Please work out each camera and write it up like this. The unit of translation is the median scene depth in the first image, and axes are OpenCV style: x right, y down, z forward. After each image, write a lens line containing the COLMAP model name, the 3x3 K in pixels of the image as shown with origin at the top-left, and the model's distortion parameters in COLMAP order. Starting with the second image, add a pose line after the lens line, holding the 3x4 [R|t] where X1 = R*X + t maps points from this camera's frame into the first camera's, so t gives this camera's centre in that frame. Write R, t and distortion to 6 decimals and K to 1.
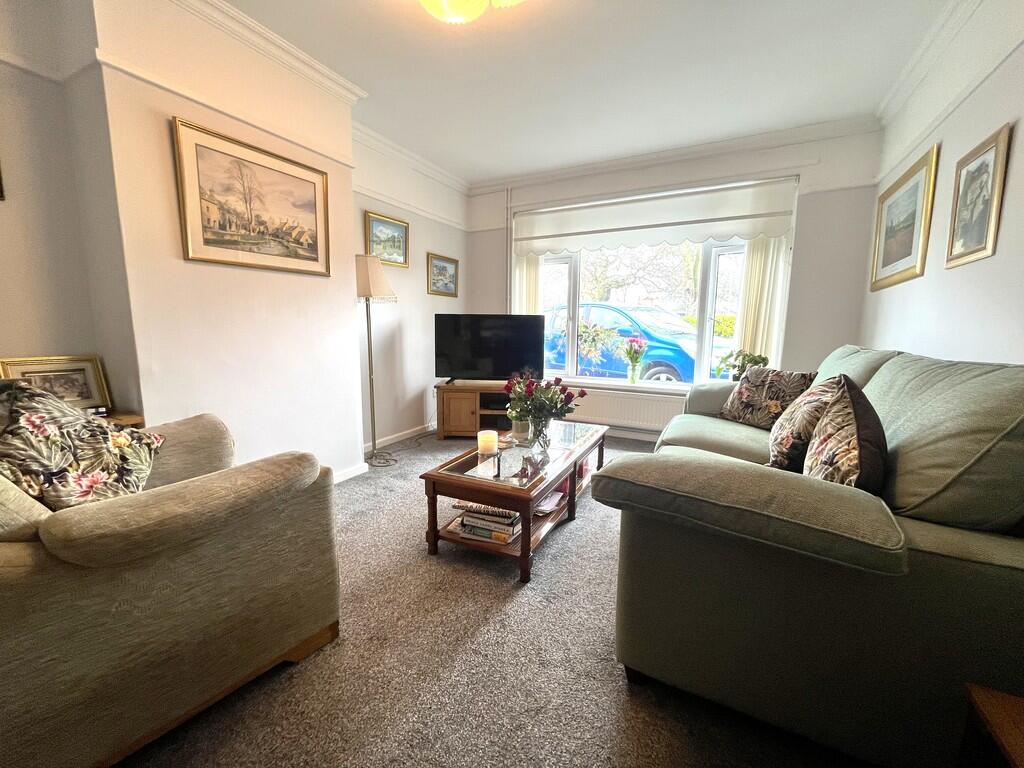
lens RADIAL K [[413.4, 0, 510.7], [0, 413.4, 386.7], [0, 0, 1]] dist [-0.002417, -0.000362]
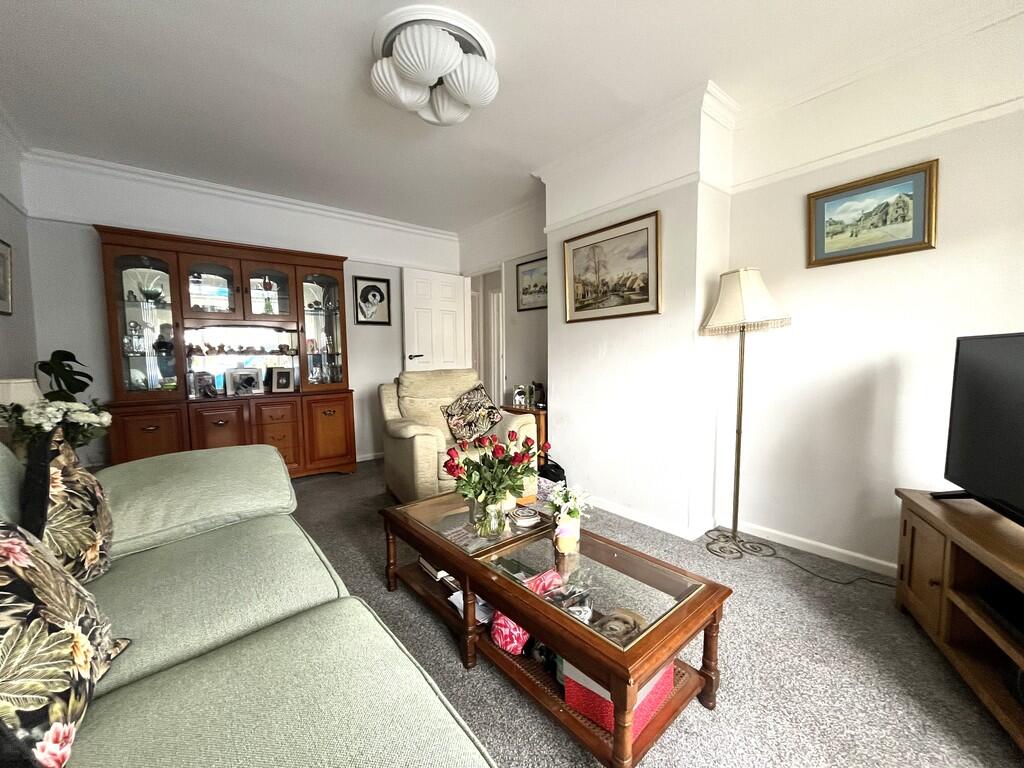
lens RADIAL K [[413.4, 0, 510.7], [0, 413.4, 386.7], [0, 0, 1]] dist [-0.002417, -0.000362]
pose [[-0.396691, 0.060117, -0.915982, 0.646160], [-0.129165, 0.984270, 0.120537, -0.181892], [0.908819, 0.166129, -0.382686, 1.163563]]
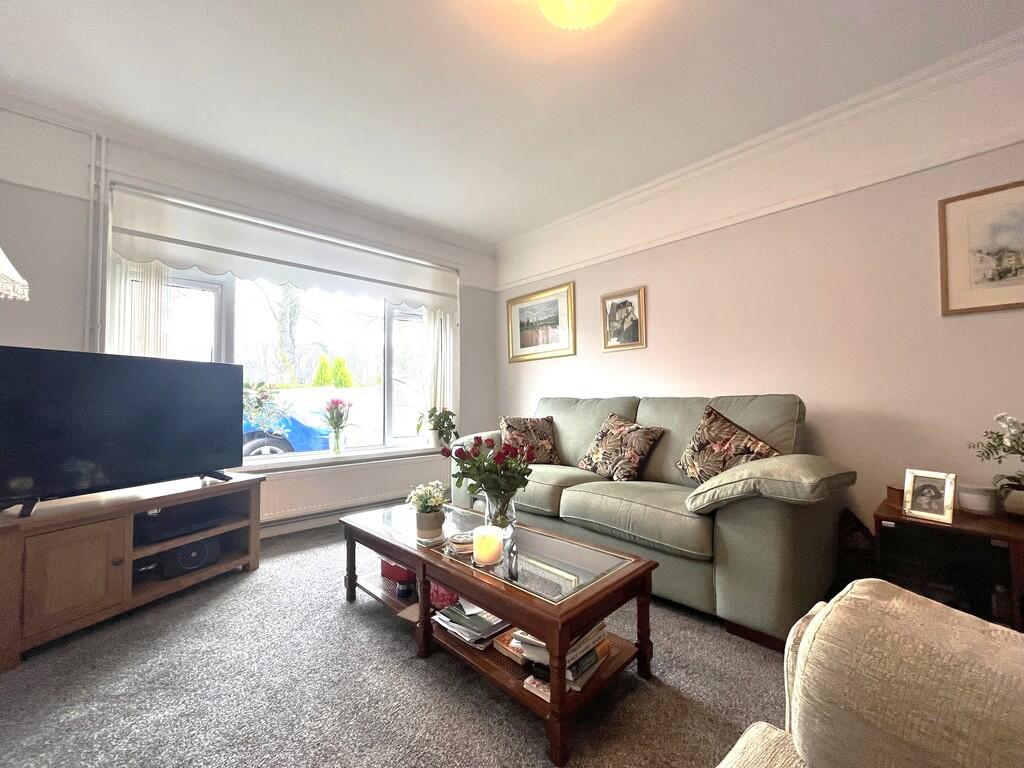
lens RADIAL K [[413.4, 0, 510.7], [0, 413.4, 386.7], [0, 0, 1]] dist [-0.002417, -0.000362]
pose [[0.326566, 0.015714, 0.945044, -0.595278], [0.142271, 0.987653, -0.065585, -0.059714], [-0.934405, 0.155870, 0.320298, 0.634490]]
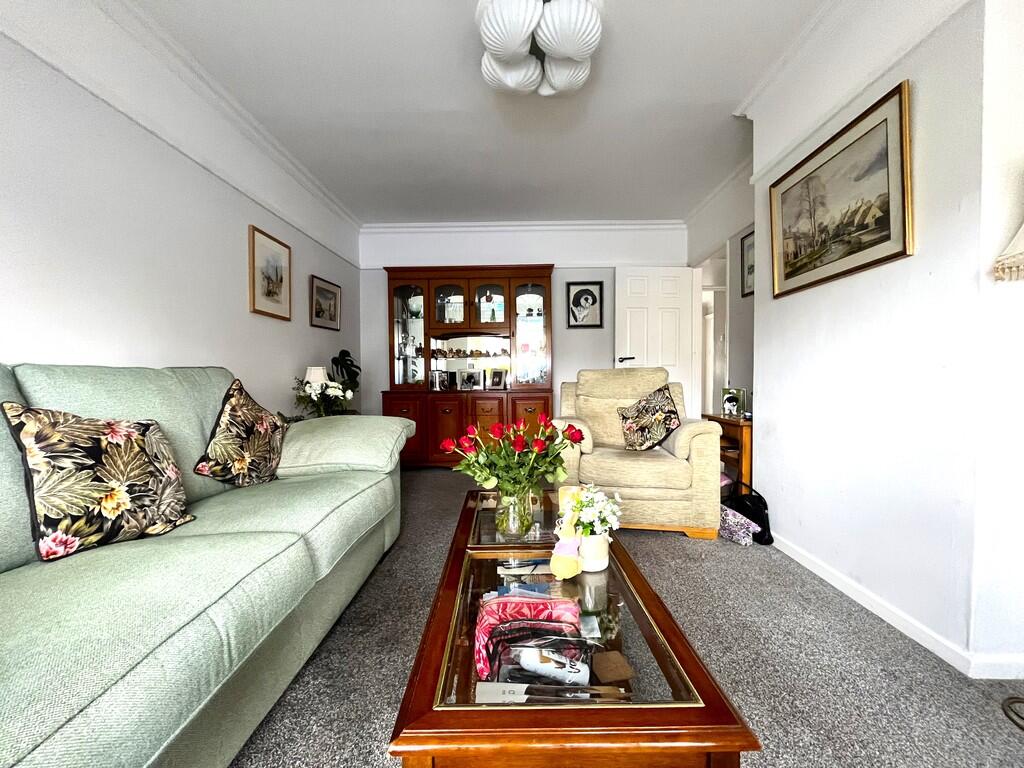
lens RADIAL K [[413.4, 0, 510.7], [0, 413.4, 386.7], [0, 0, 1]] dist [-0.002417, -0.000362]
pose [[-0.893871, 0.003092, -0.448315, 0.321689], [-0.070630, 0.986518, 0.147629, -0.144270], [0.442727, 0.163626, -0.881601, 1.380731]]
